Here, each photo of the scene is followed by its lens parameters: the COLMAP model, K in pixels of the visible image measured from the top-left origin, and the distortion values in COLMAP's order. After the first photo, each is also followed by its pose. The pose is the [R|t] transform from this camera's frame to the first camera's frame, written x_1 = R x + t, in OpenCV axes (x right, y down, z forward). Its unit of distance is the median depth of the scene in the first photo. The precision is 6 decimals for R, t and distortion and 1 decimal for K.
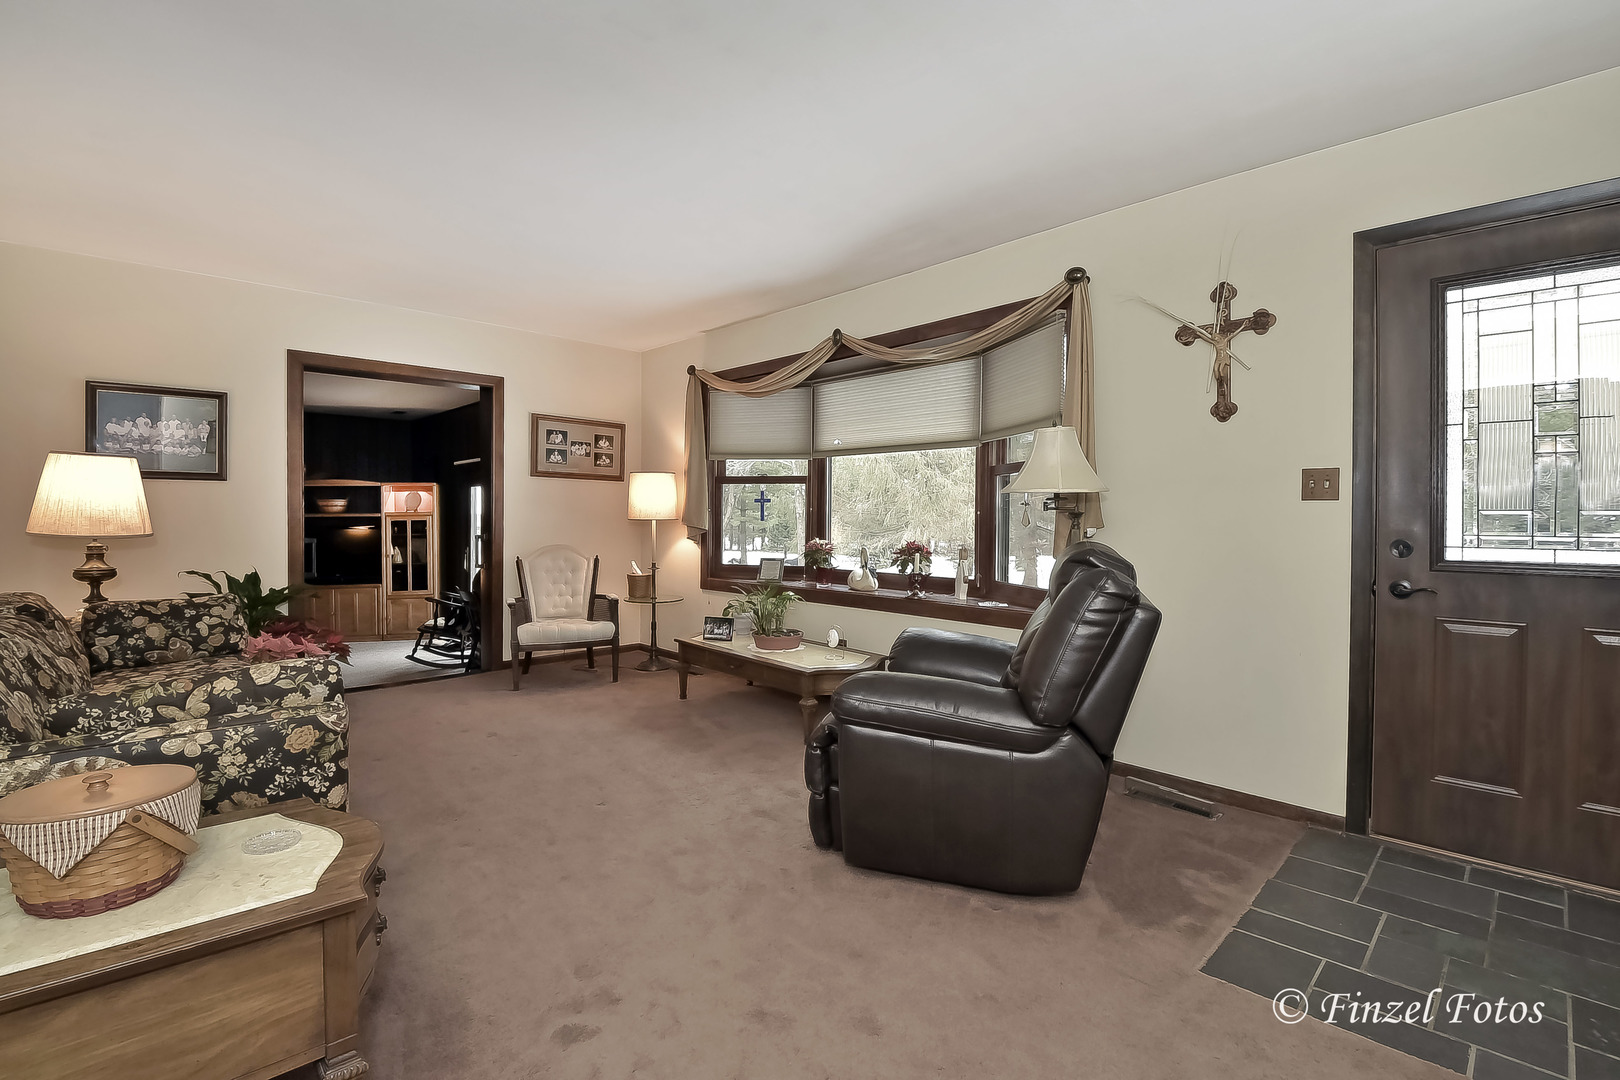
lens RADIAL K [[724.7, 0, 810.0], [0, 724.7, 540.0], [0, 0, 1]] dist [0.000582, 0.000262]
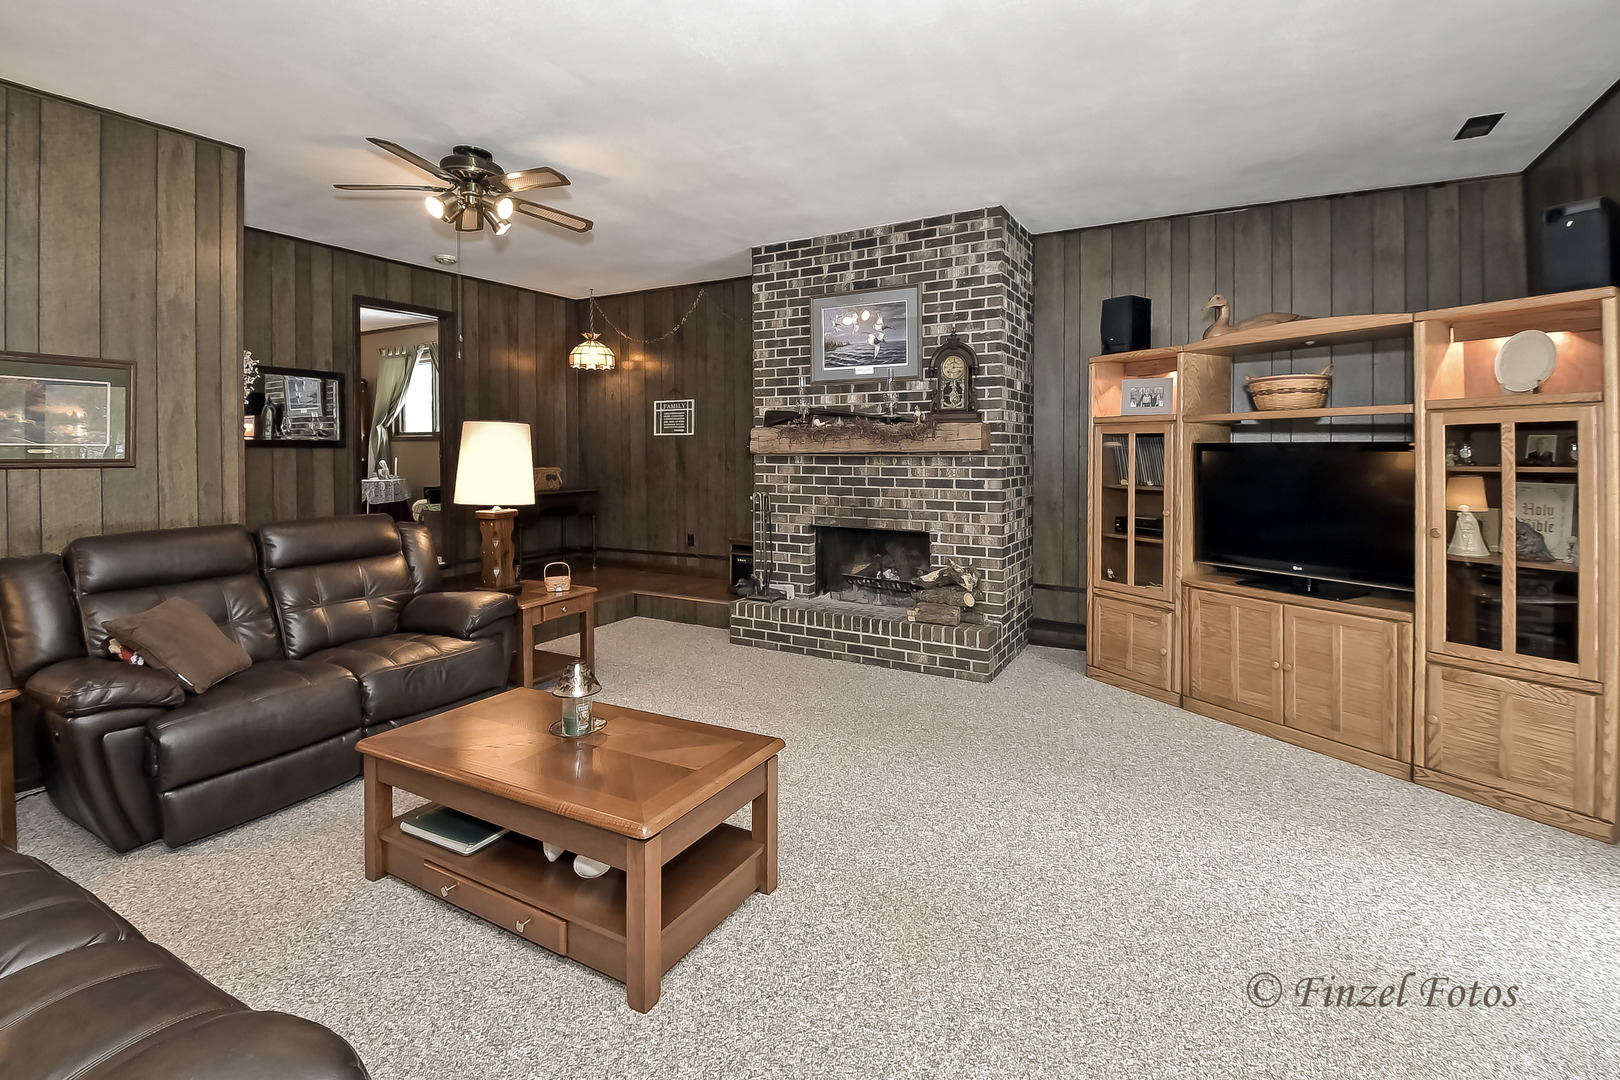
lens RADIAL K [[741.2, 0, 811.3], [0, 741.2, 433.5], [0, 0, 1]] dist [-0.033622, 0.000031]
pose [[0.297576, -0.003240, -0.954693, -0.352156], [-0.014269, 0.999867, -0.007840, -0.015878], [0.954592, 0.015955, 0.297490, 0.629569]]
